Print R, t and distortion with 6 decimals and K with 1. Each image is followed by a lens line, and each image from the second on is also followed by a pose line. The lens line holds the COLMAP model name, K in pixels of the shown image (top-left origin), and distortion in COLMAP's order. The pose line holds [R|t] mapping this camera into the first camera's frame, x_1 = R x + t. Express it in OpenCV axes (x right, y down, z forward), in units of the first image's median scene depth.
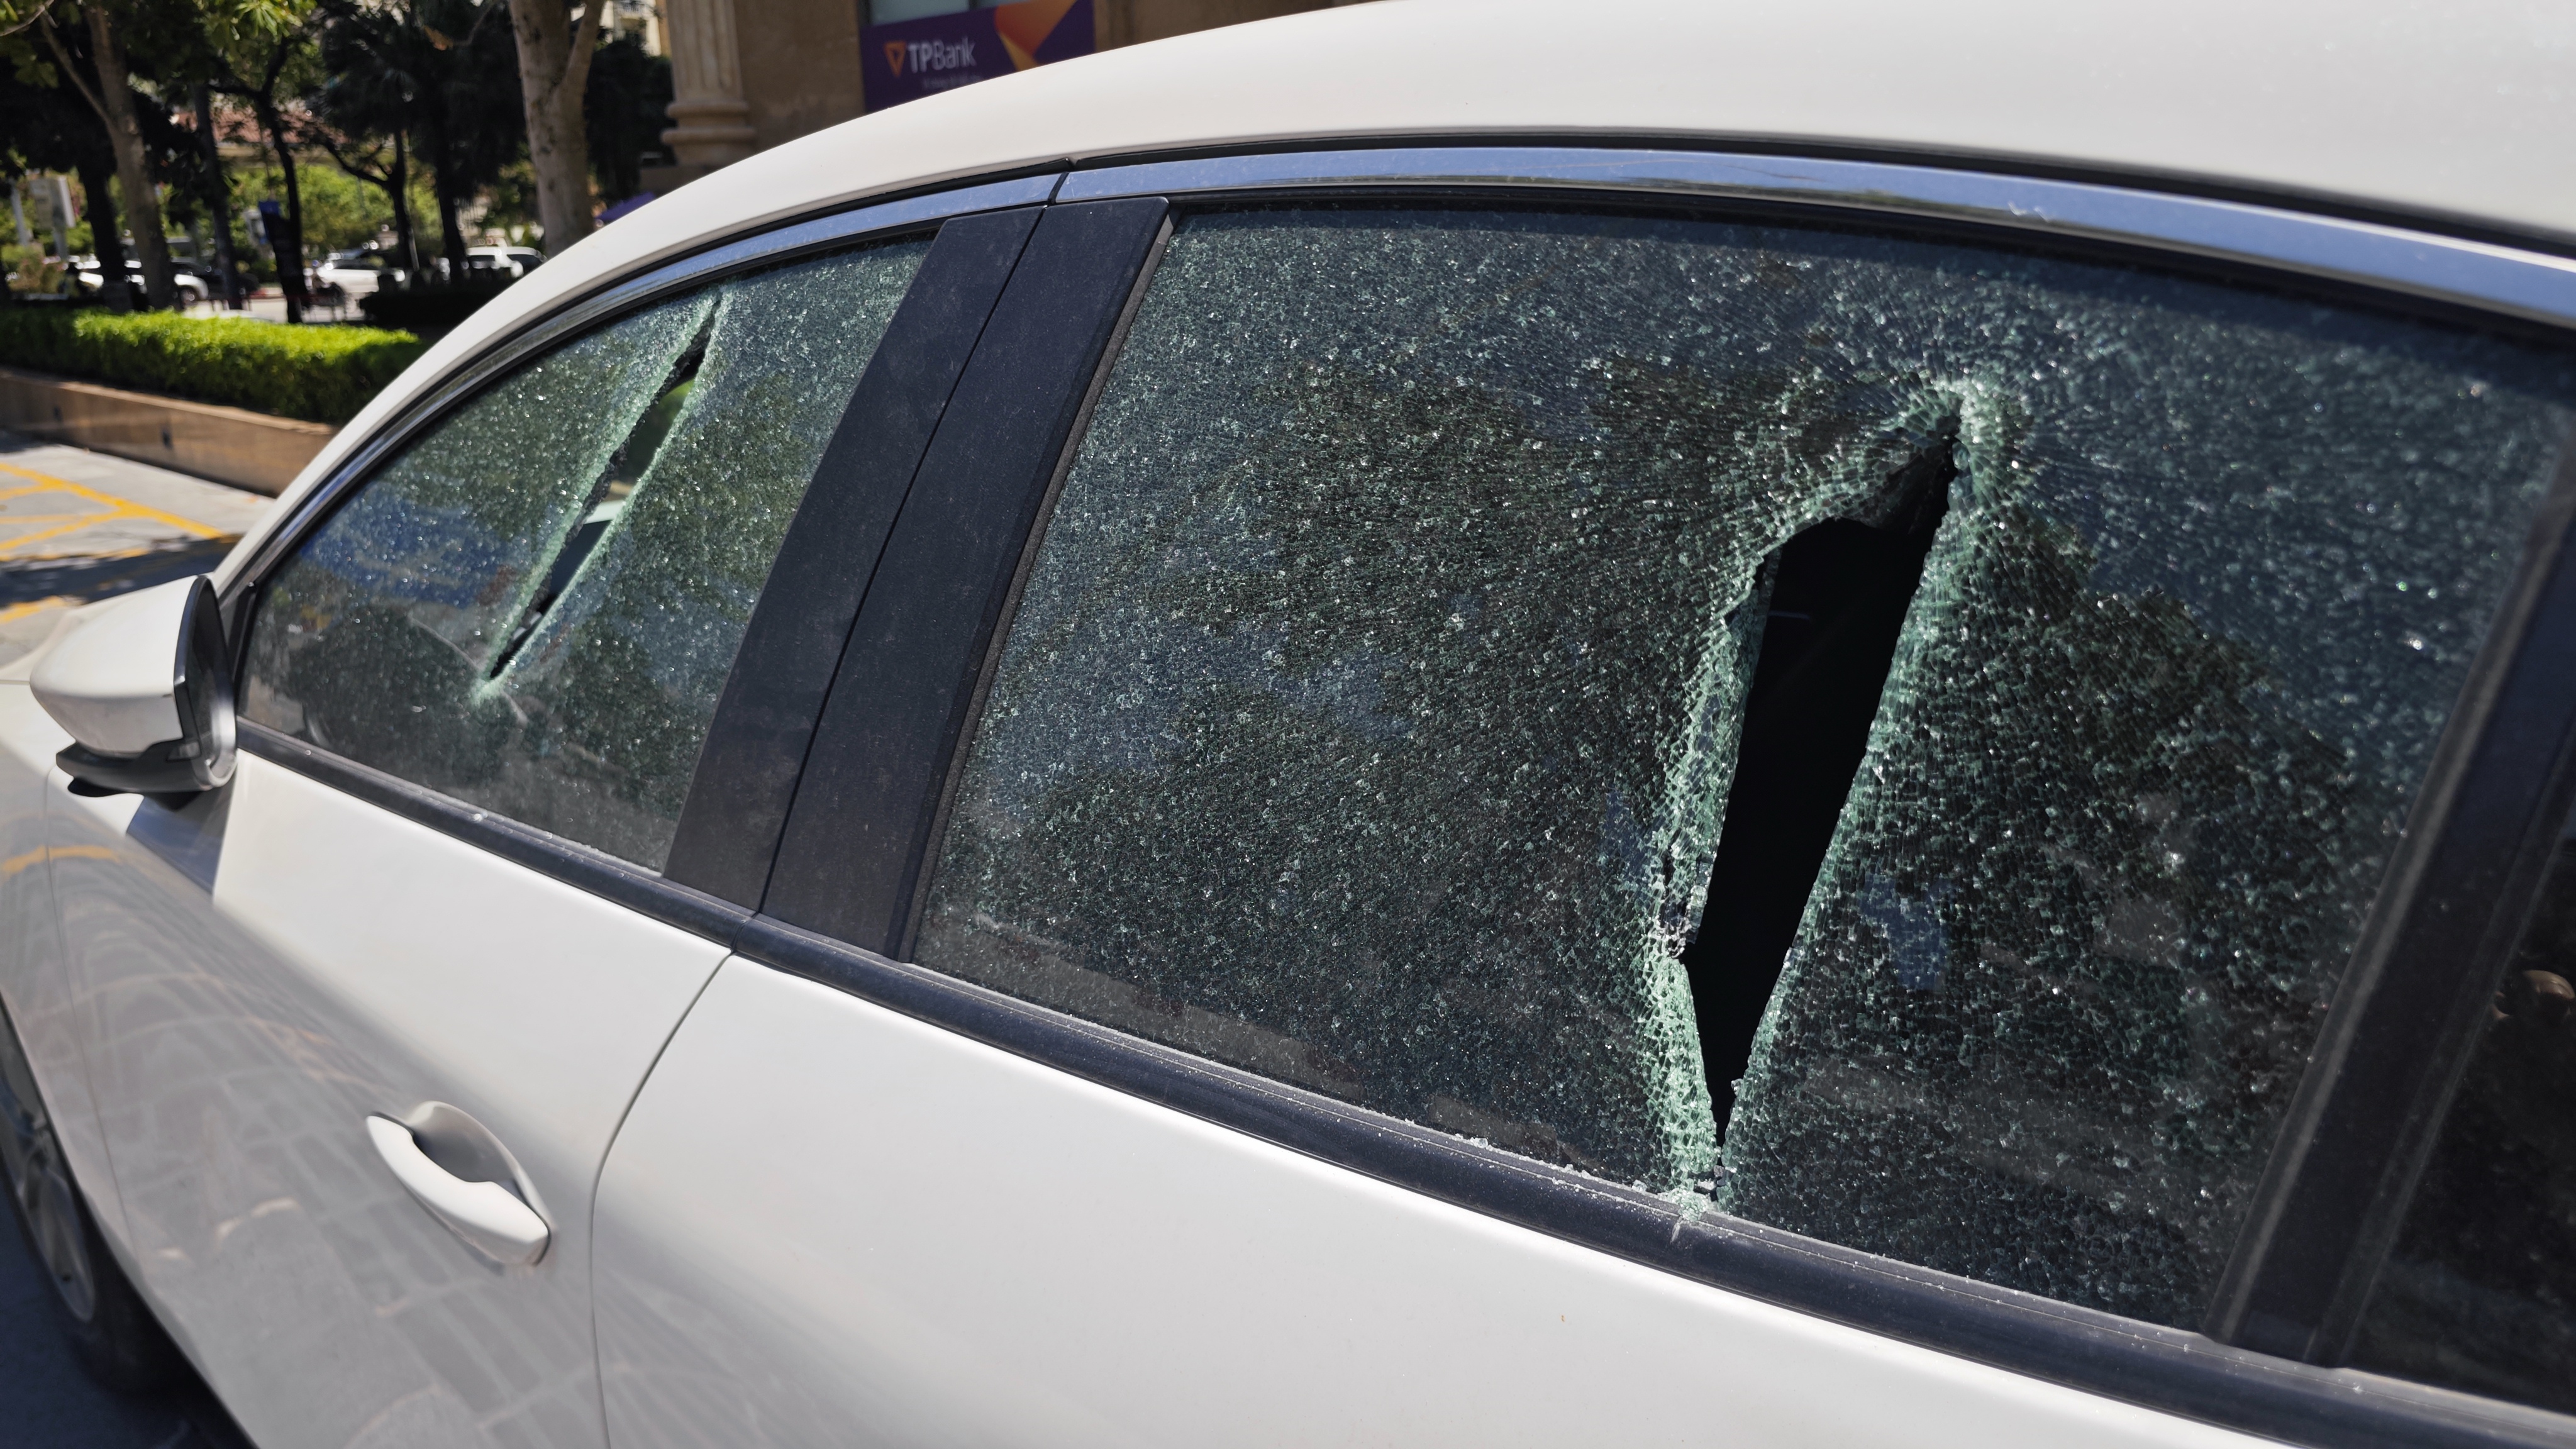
lens RADIAL K [[1724.0, 0, 1288.0], [0, 1724.0, 724.5], [0, 0, 1]] dist [0.023918, -0.000927]
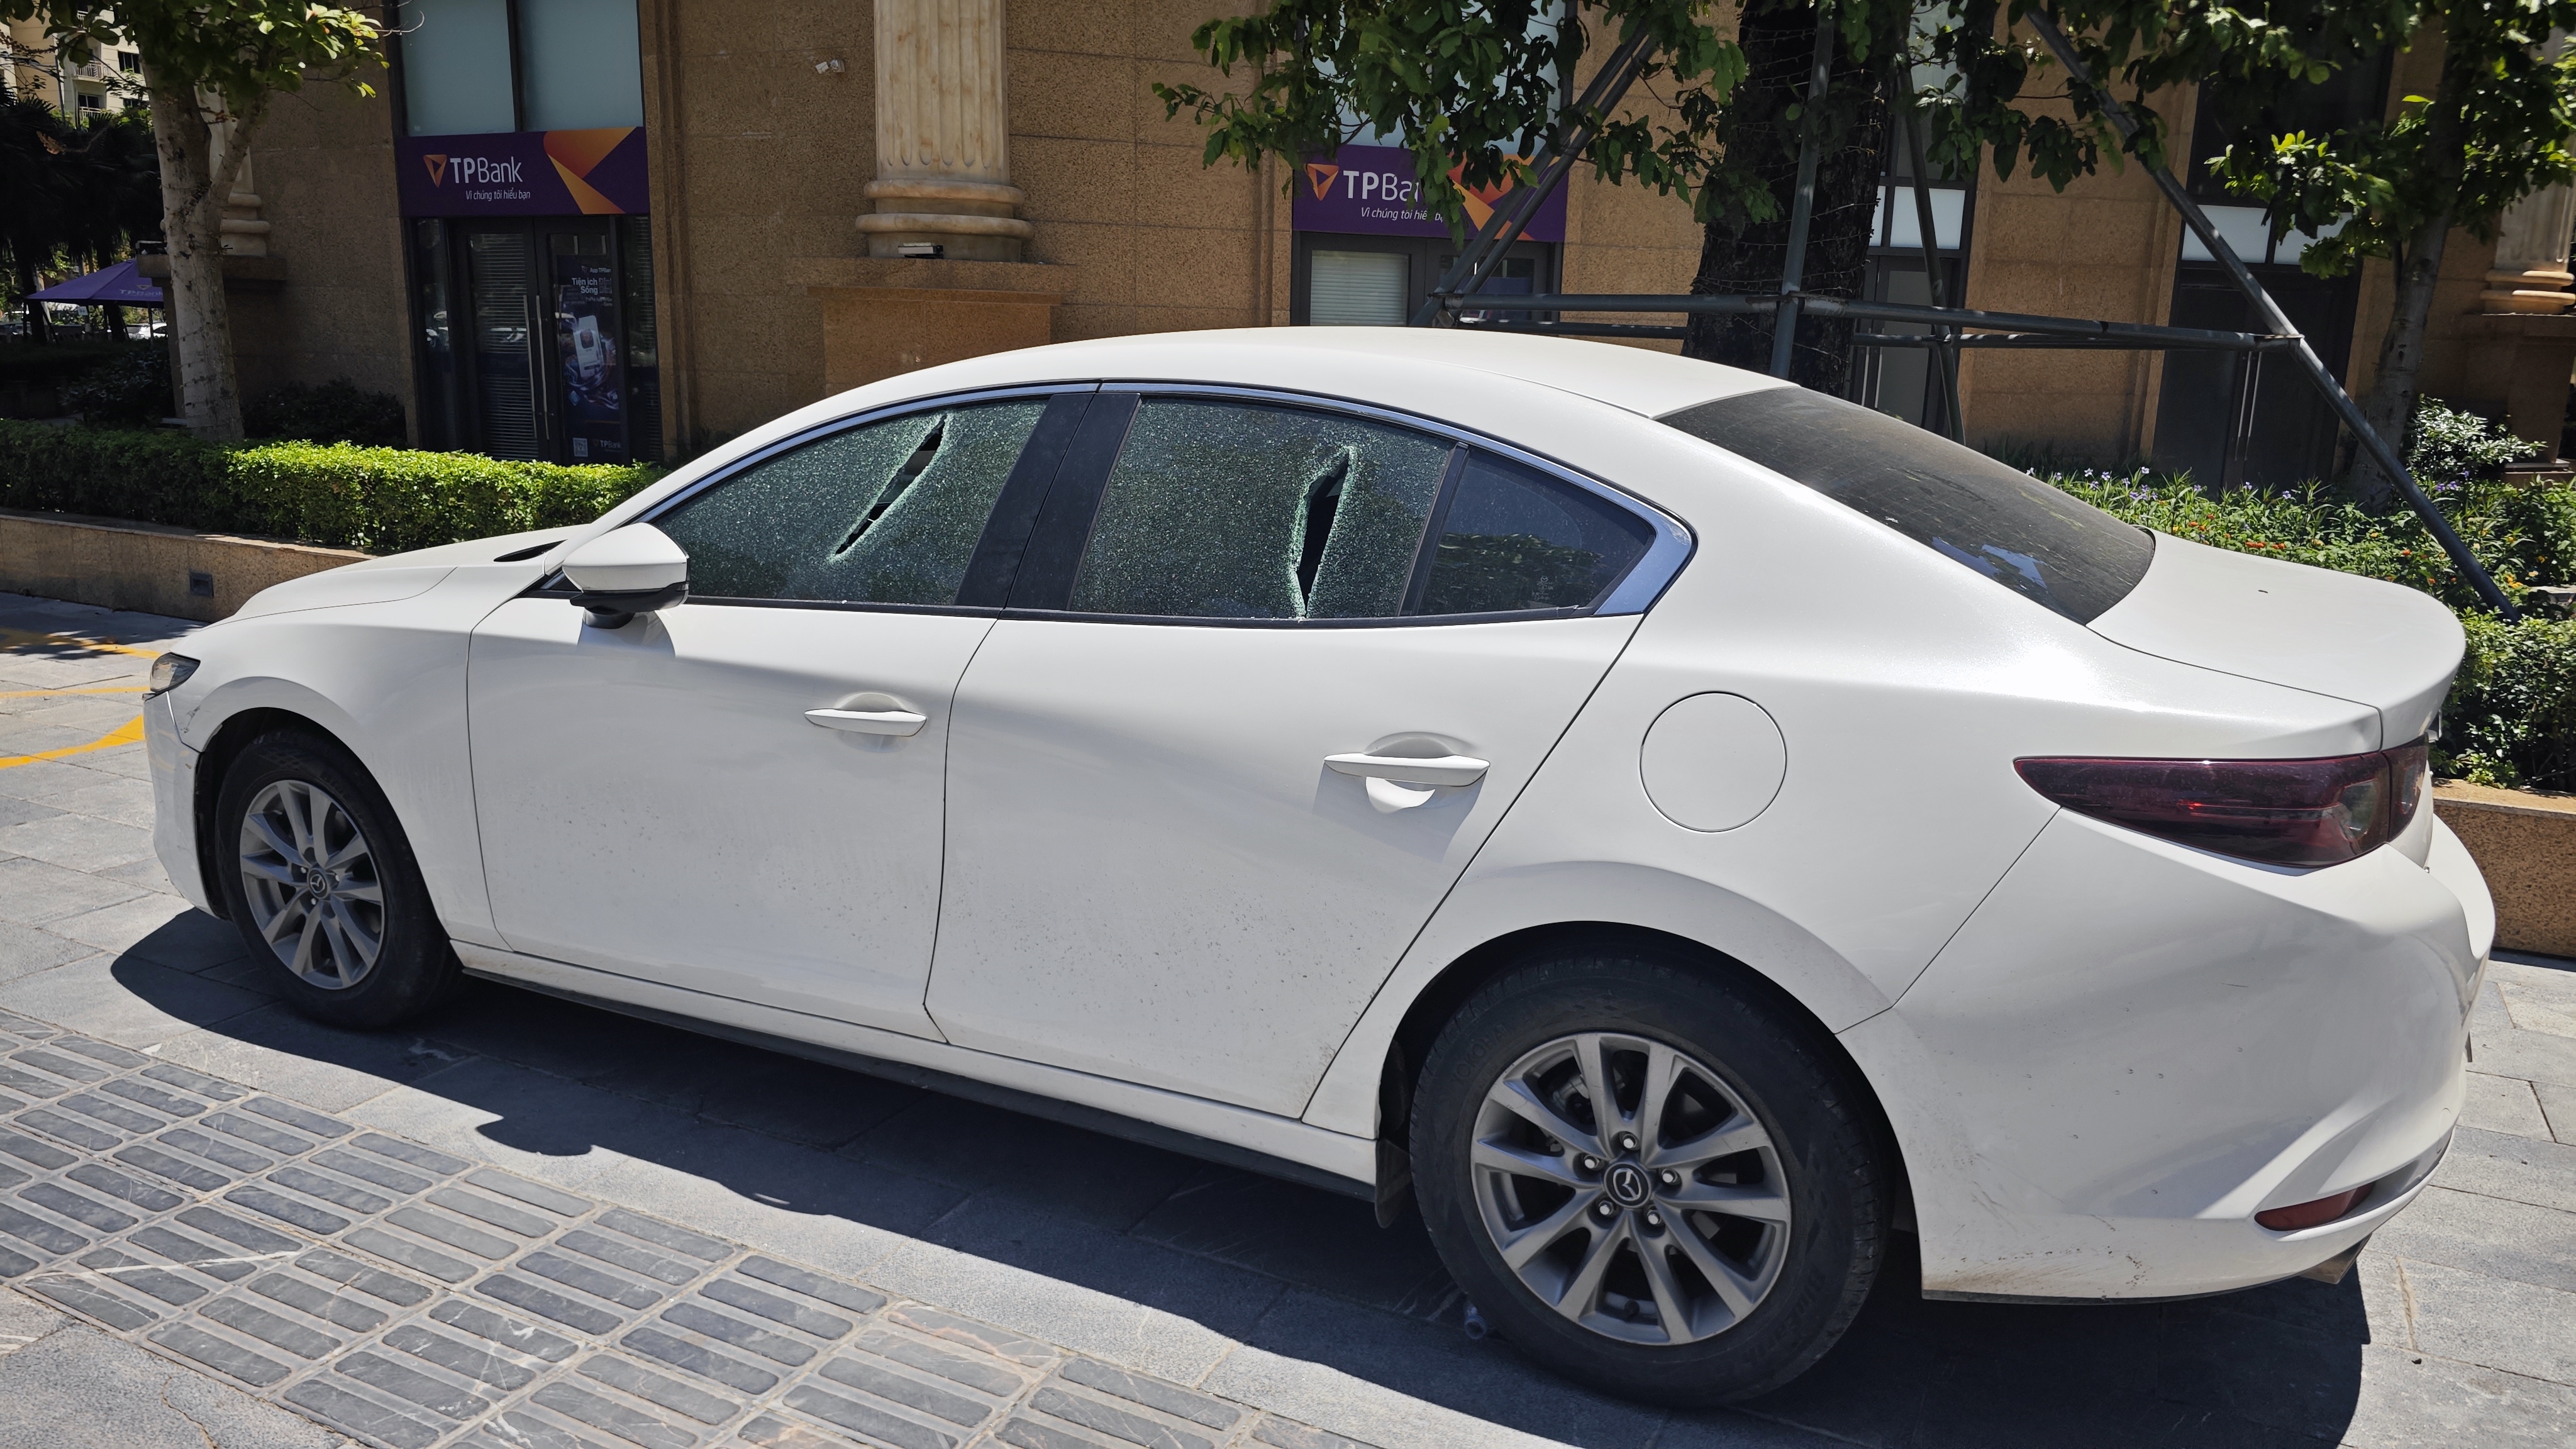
lens RADIAL K [[1724.0, 0, 1288.0], [0, 1724.0, 724.5], [0, 0, 1]] dist [0.023918, -0.000927]
pose [[0.958440, -0.014764, 0.284913, -0.822813], [0.033861, 0.997488, -0.062217, 0.618421], [-0.283279, 0.069278, 0.956532, -2.489726]]
